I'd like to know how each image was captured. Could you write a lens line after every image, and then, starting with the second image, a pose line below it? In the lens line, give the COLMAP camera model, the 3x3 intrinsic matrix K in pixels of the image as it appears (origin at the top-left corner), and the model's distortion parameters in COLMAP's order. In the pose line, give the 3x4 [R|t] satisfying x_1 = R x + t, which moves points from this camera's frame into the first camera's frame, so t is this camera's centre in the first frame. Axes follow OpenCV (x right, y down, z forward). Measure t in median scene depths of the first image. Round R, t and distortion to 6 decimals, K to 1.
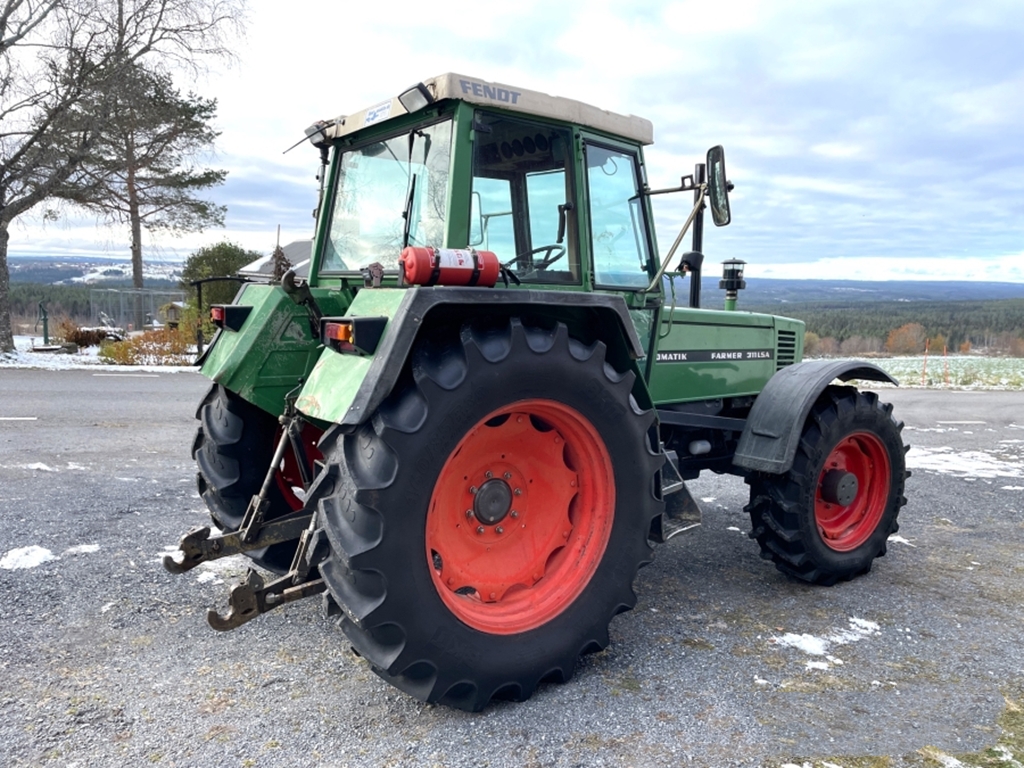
lens RADIAL K [[767.9, 0, 513.7], [0, 767.9, 380.3], [0, 0, 1]] dist [0.097793, -0.123438]
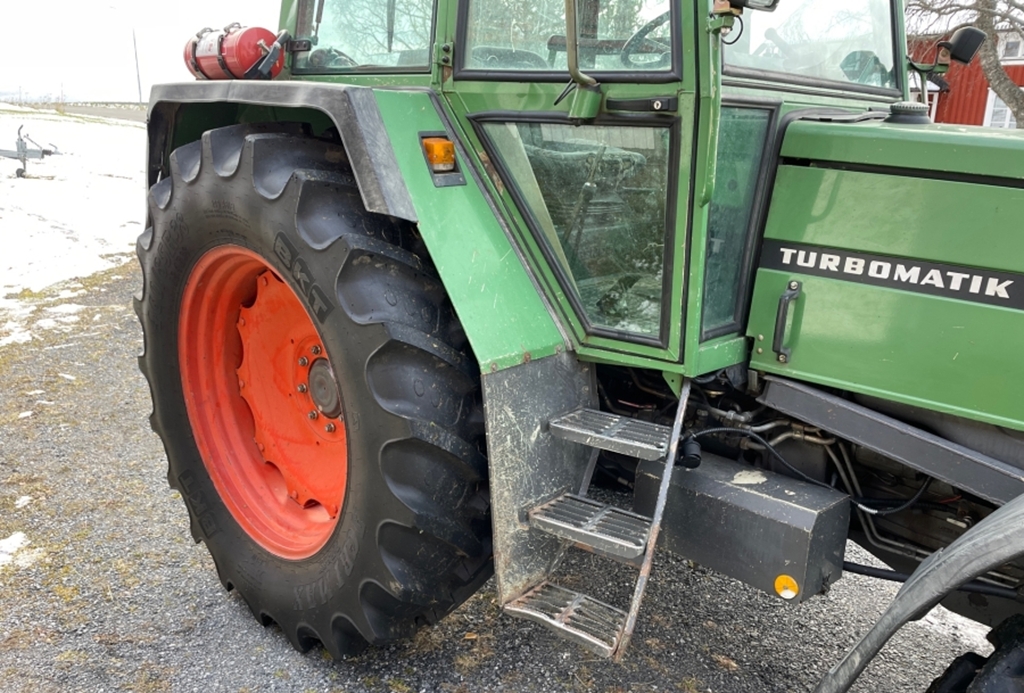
lens RADIAL K [[768.8, 0, 512.4], [0, 768.8, 377.5], [0, 0, 1]] dist [0.094438, -0.117159]
pose [[0.176580, 0.287250, -0.941439, 0.583765], [-0.134049, 0.954575, 0.266115, -0.063327], [0.975116, 0.079208, 0.207064, 0.835492]]
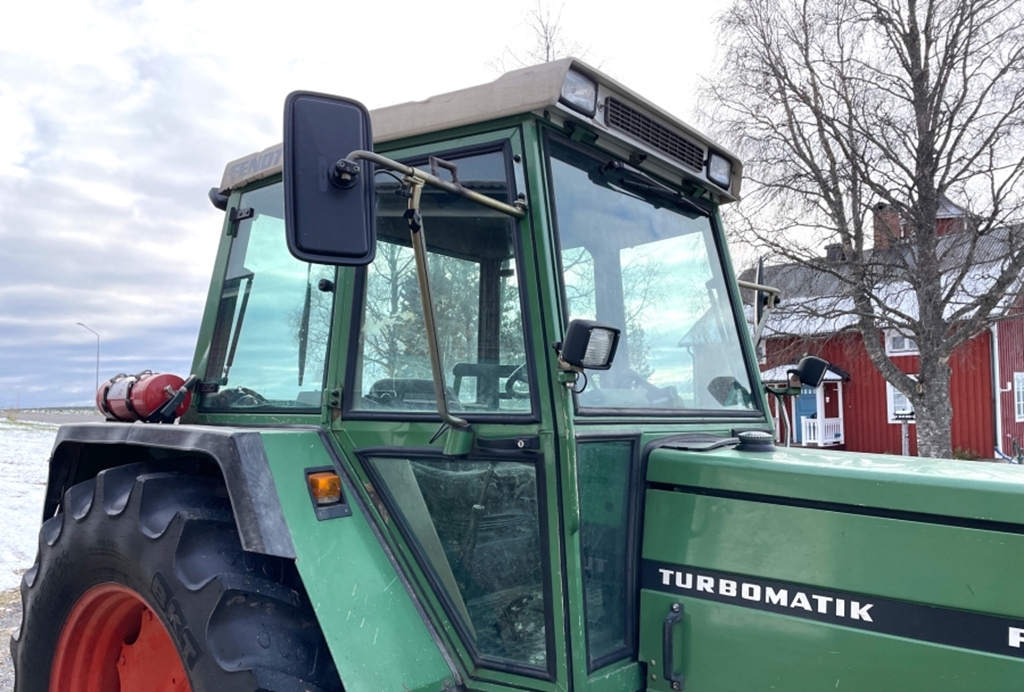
lens RADIAL K [[768.8, 0, 508.6], [0, 768.8, 376.6], [0, 0, 1]] dist [0.094438, -0.117159]
pose [[0.236828, -0.070328, -0.969003, 0.596532], [-0.102784, 0.989966, -0.096970, -0.094921], [0.966099, 0.122563, 0.227223, 0.870614]]
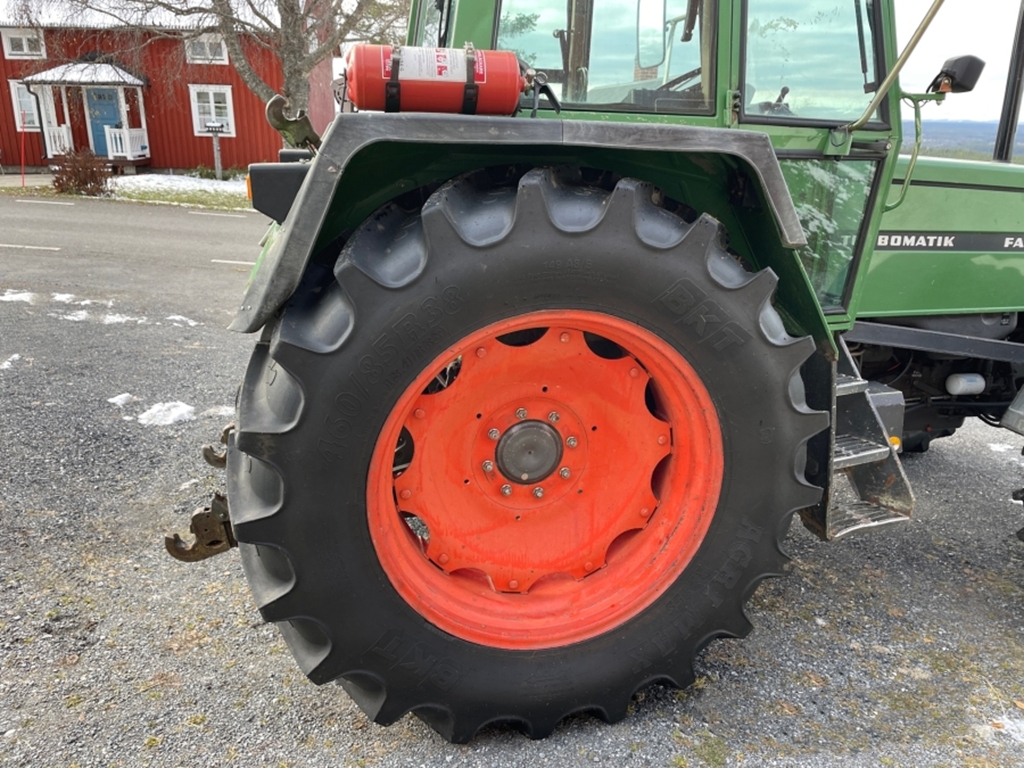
lens RADIAL K [[767.9, 0, 516.3], [0, 767.9, 379.1], [0, 0, 1]] dist [0.097793, -0.123438]
pose [[0.920870, 0.116945, -0.371918, 0.169115], [-0.049641, 0.981359, 0.185664, -0.024813], [0.386697, -0.152510, 0.909509, 0.319801]]
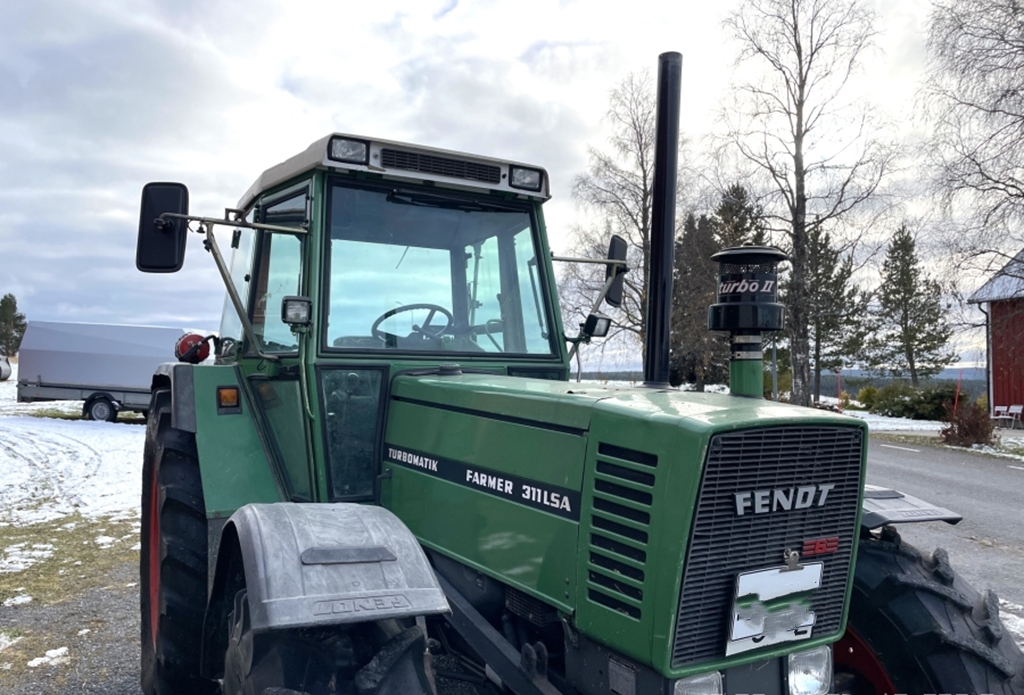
lens RADIAL K [[768.8, 0, 511.4], [0, 768.8, 374.1], [0, 0, 1]] dist [0.094438, -0.117159]
pose [[-0.136762, -0.033209, -0.990047, 0.881533], [-0.117577, 0.992917, -0.017063, -0.107401], [0.983601, 0.114073, -0.139698, 1.286725]]
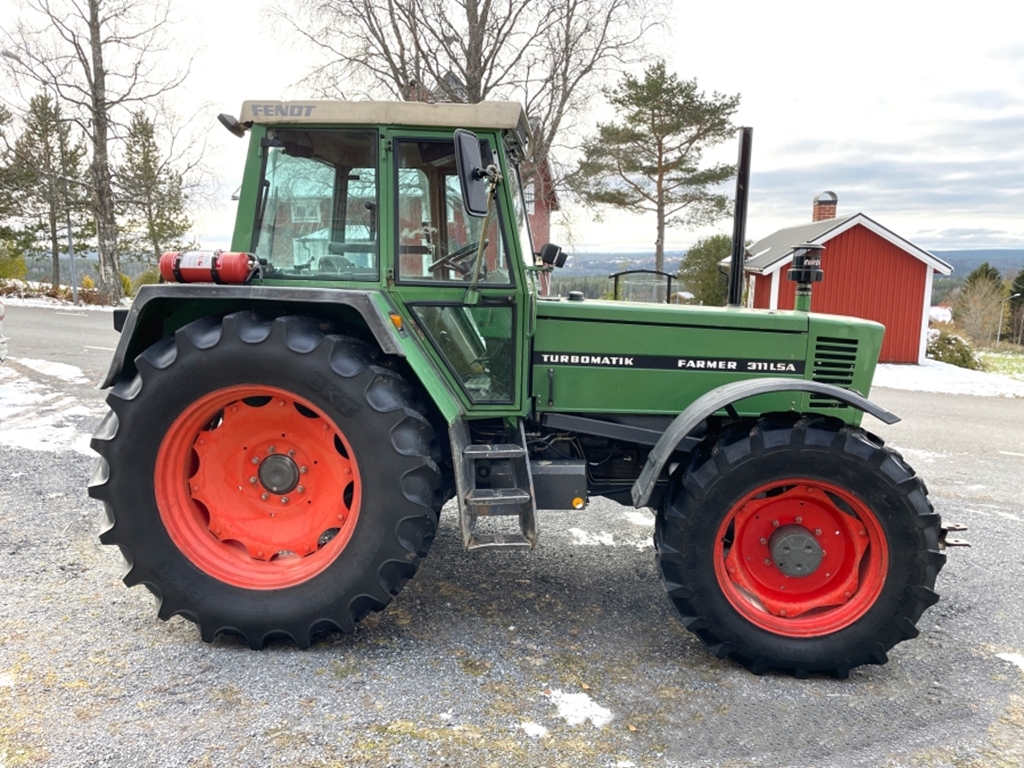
lens RADIAL K [[767.9, 0, 512.5], [0, 767.9, 378.4], [0, 0, 1]] dist [0.097793, -0.123438]
pose [[0.751741, 0.077765, -0.654857, 0.789629], [-0.070114, 0.996819, 0.037886, -0.040275], [0.655720, 0.017434, 0.754802, 0.298369]]
